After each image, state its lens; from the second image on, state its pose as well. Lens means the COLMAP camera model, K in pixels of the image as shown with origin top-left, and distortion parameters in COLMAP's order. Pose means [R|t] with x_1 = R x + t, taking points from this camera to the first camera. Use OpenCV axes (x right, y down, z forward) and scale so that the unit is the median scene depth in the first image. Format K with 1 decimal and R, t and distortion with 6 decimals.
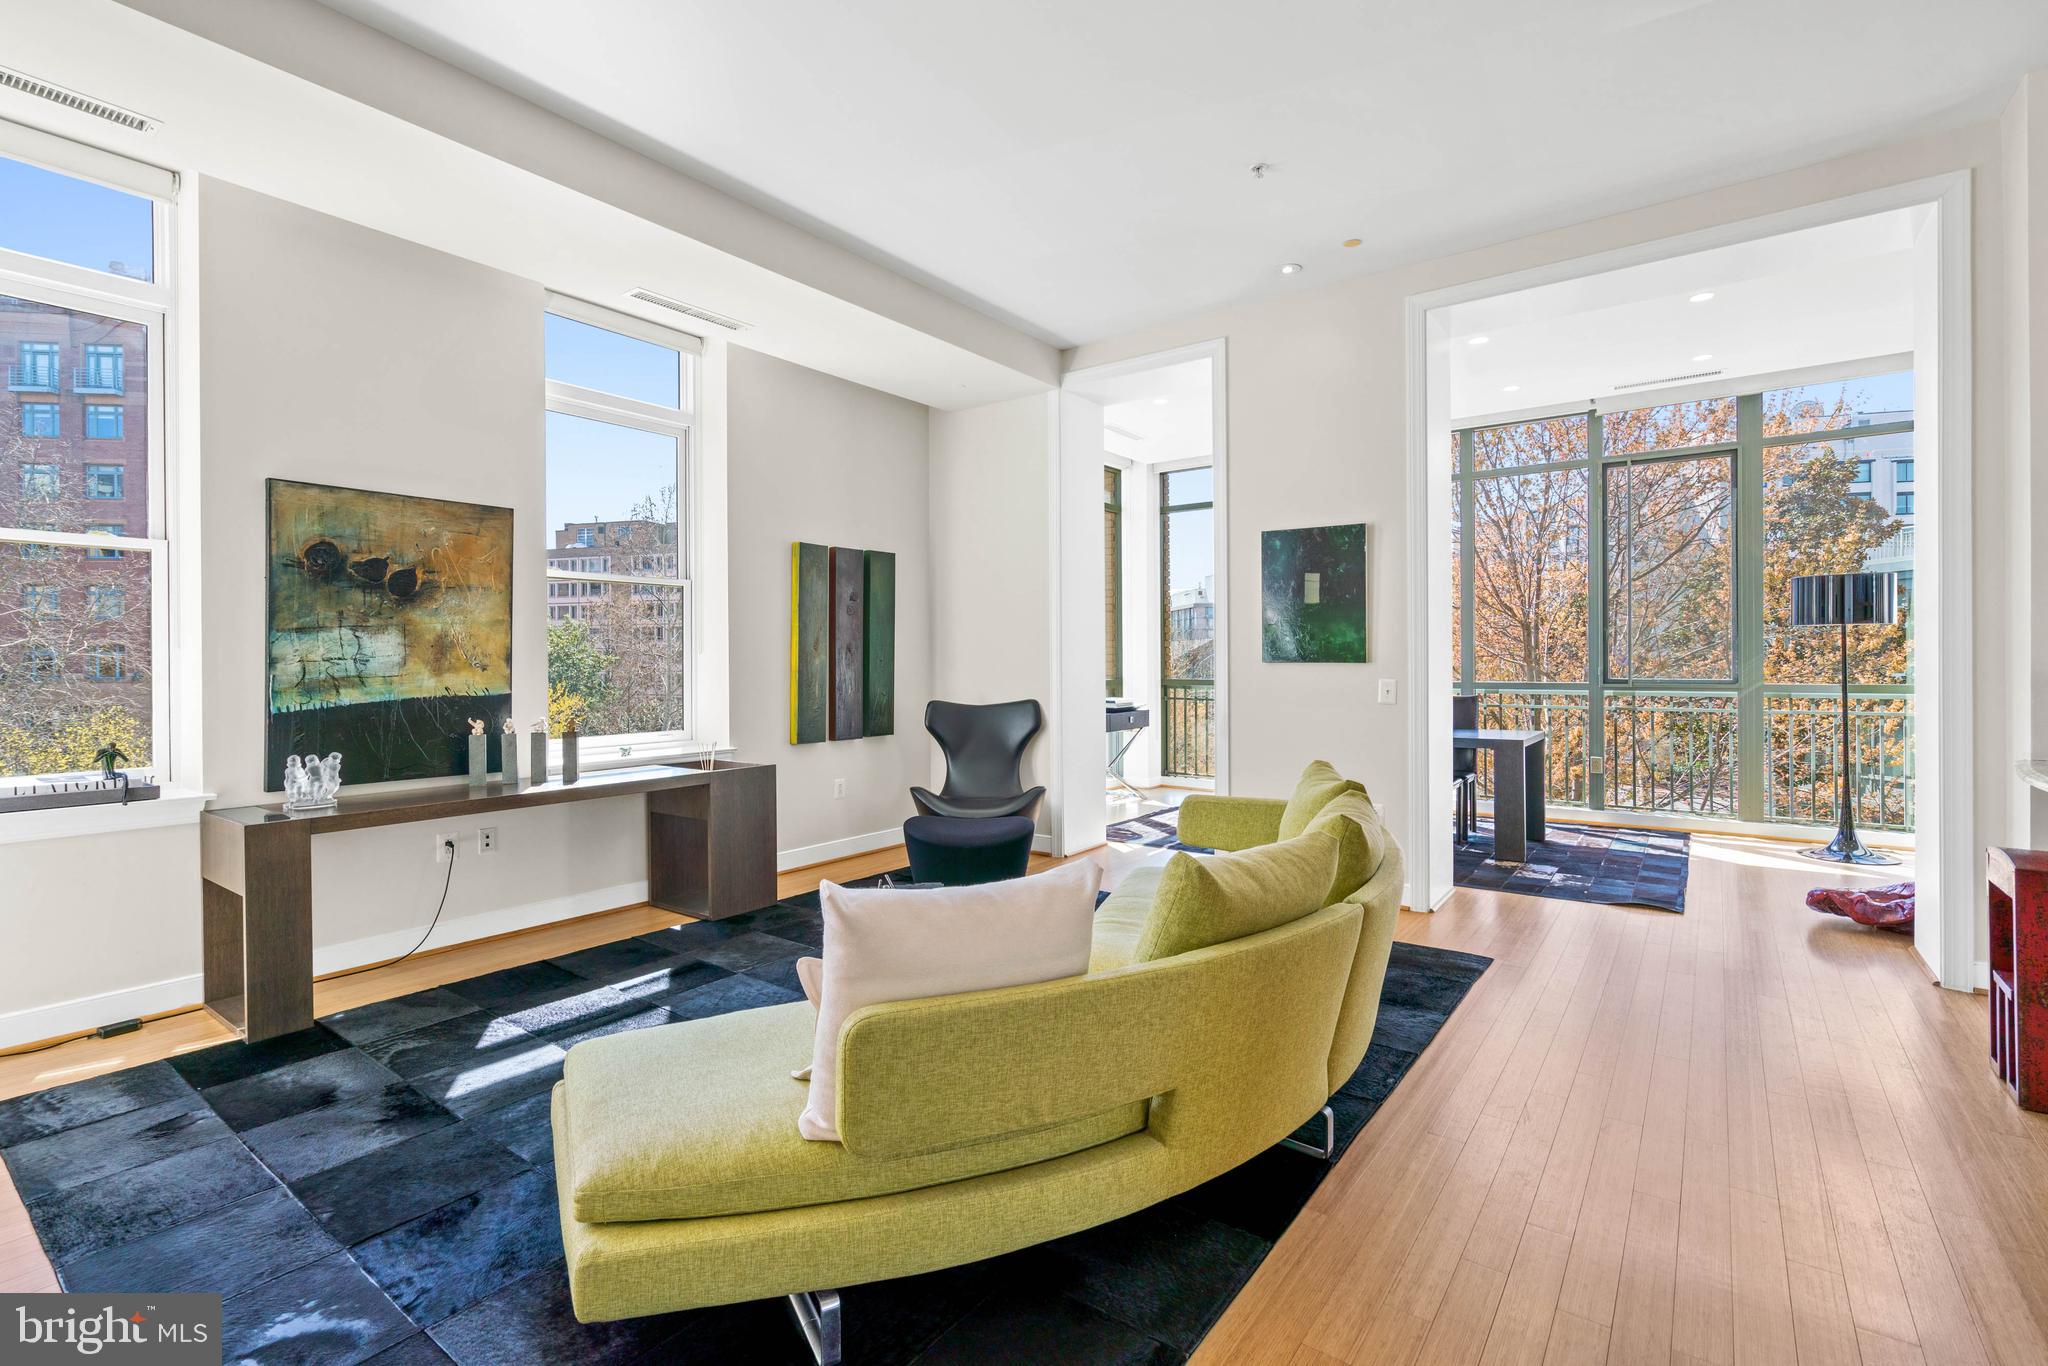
lens RADIAL K [[925.3, 0, 1017.9], [0, 925.3, 670.1], [0, 0, 1]] dist [-0.001283, 0.001822]
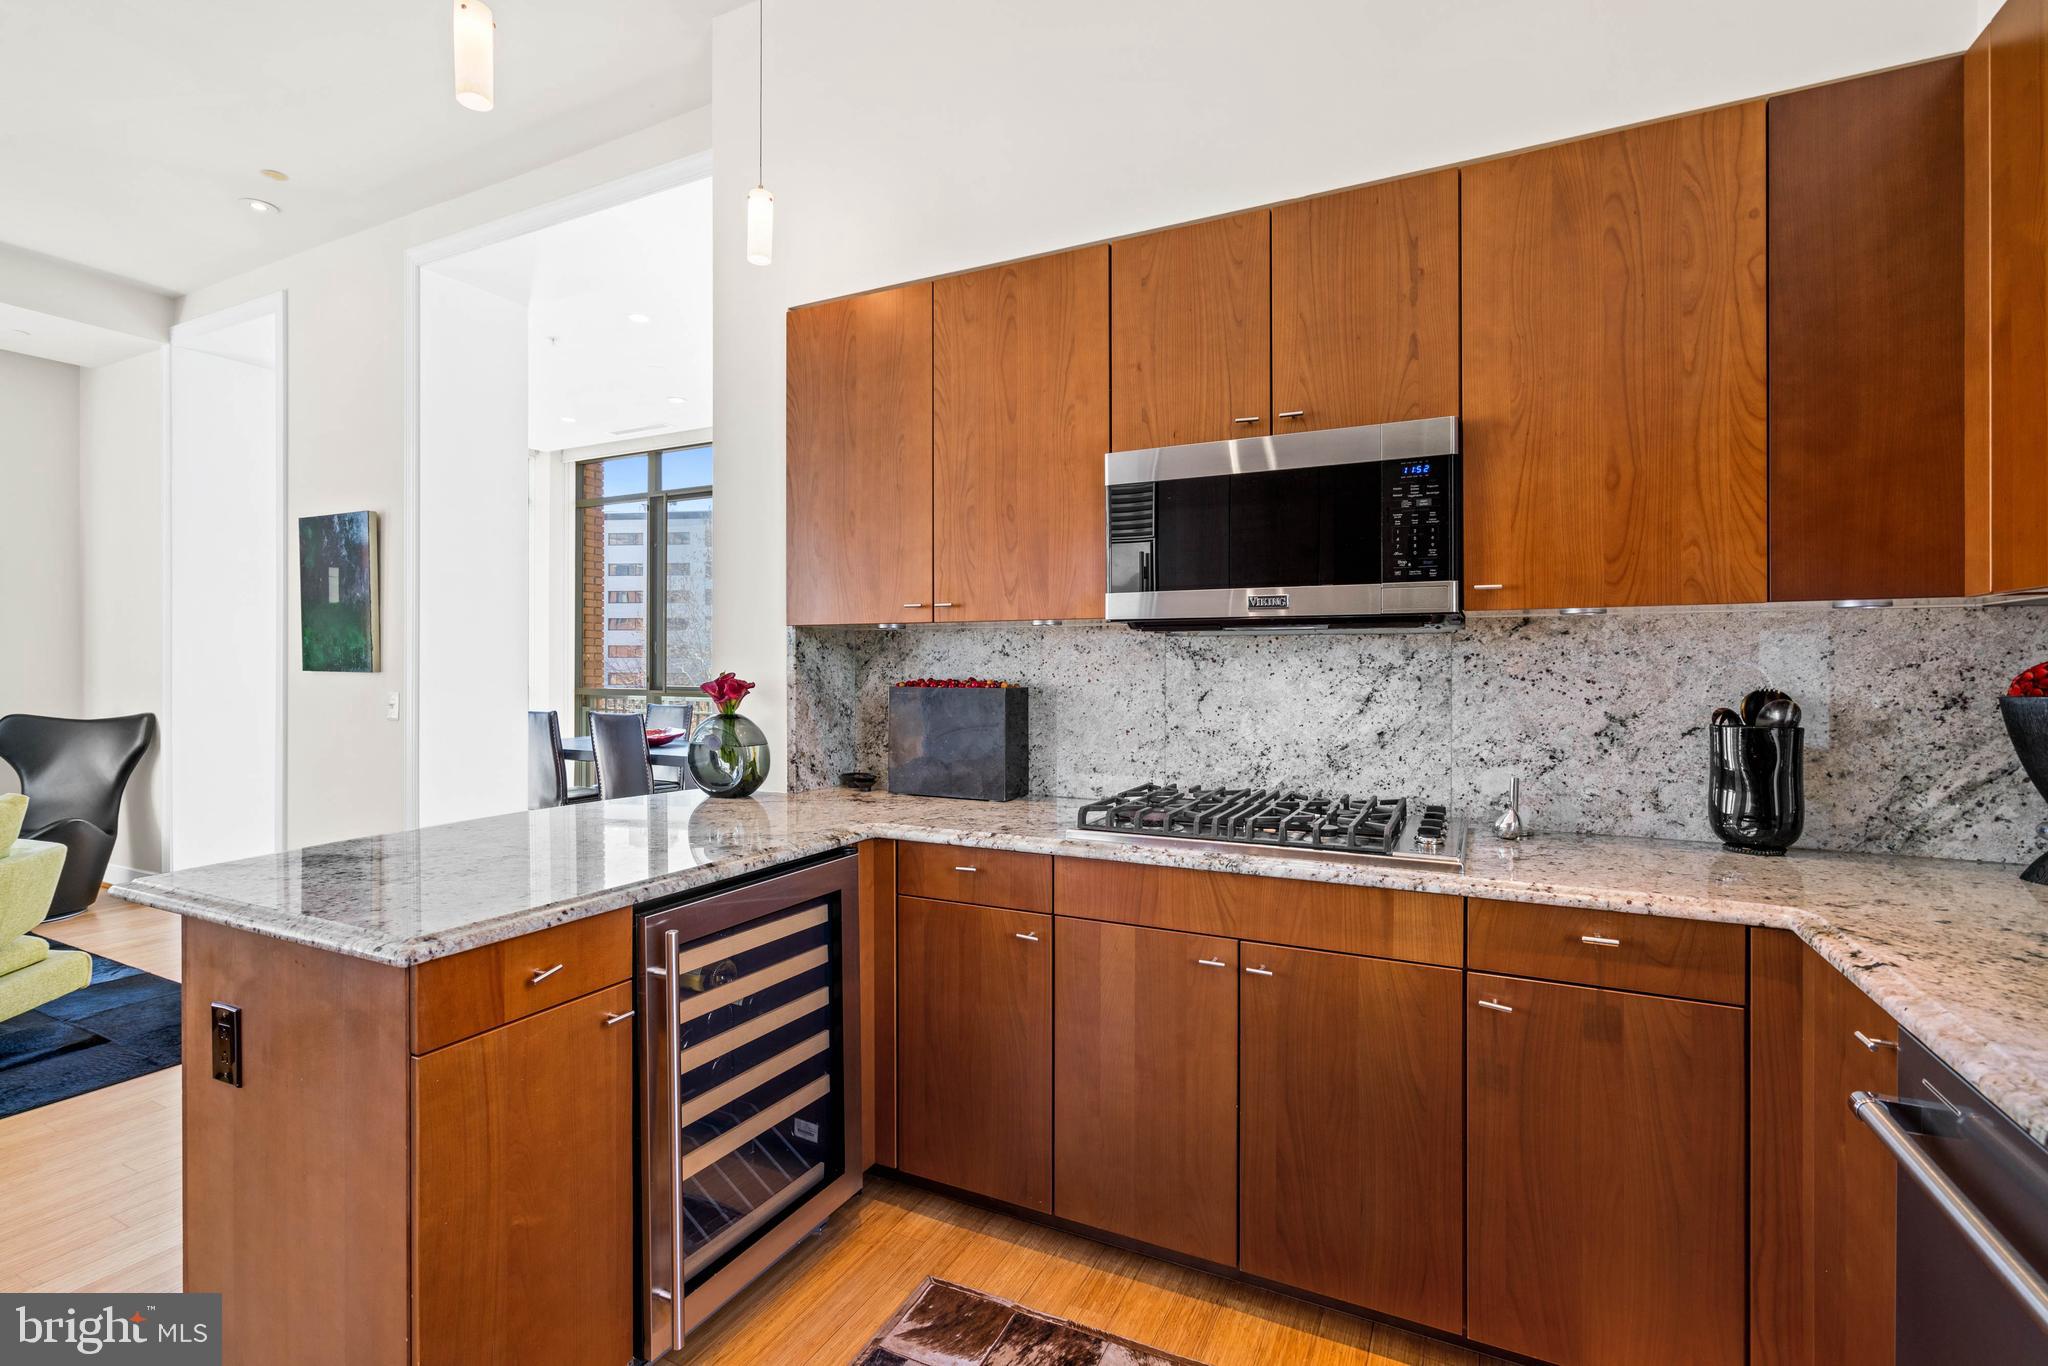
lens RADIAL K [[925.3, 0, 1005.6], [0, 925.3, 663.0], [0, 0, 1]] dist [-0.001283, 0.001822]
pose [[0.981246, 0.008105, 0.192587, 0.948010], [-0.005789, 0.999904, -0.012585, -0.011045], [-0.192671, 0.011234, 0.981199, 0.050740]]
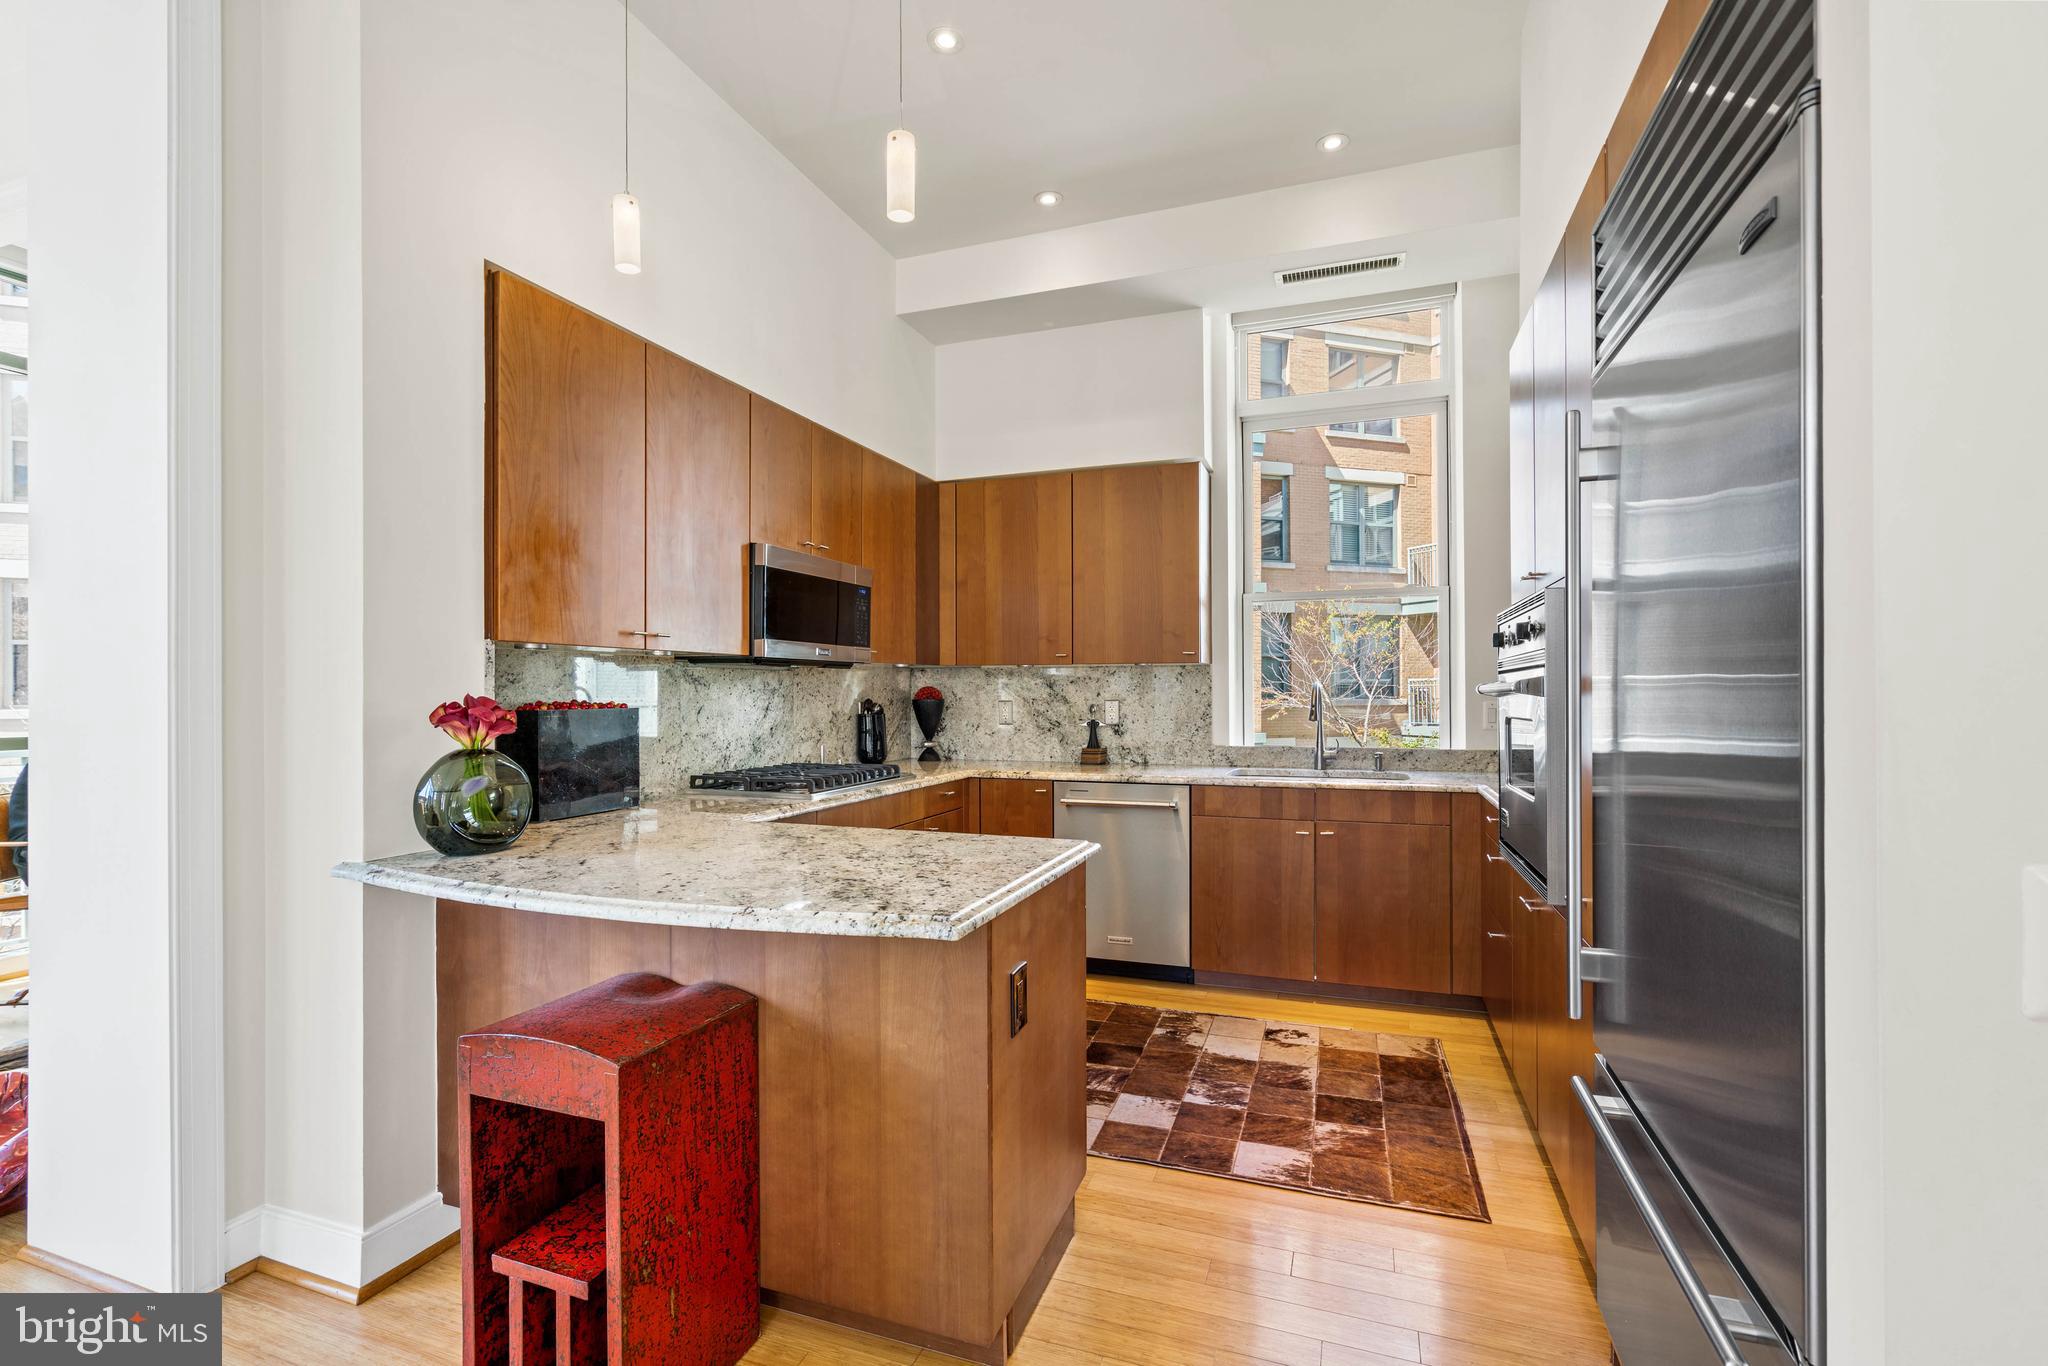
lens RADIAL K [[925.3, 0, 1008.1], [0, 925.3, 685.5], [0, 0, 1]] dist [-0.001283, 0.001822]
pose [[-0.286700, 0.013215, 0.957929, 0.297248], [0.011891, 0.999877, -0.010235, -0.008455], [-0.957947, 0.008457, -0.286821, 0.594579]]
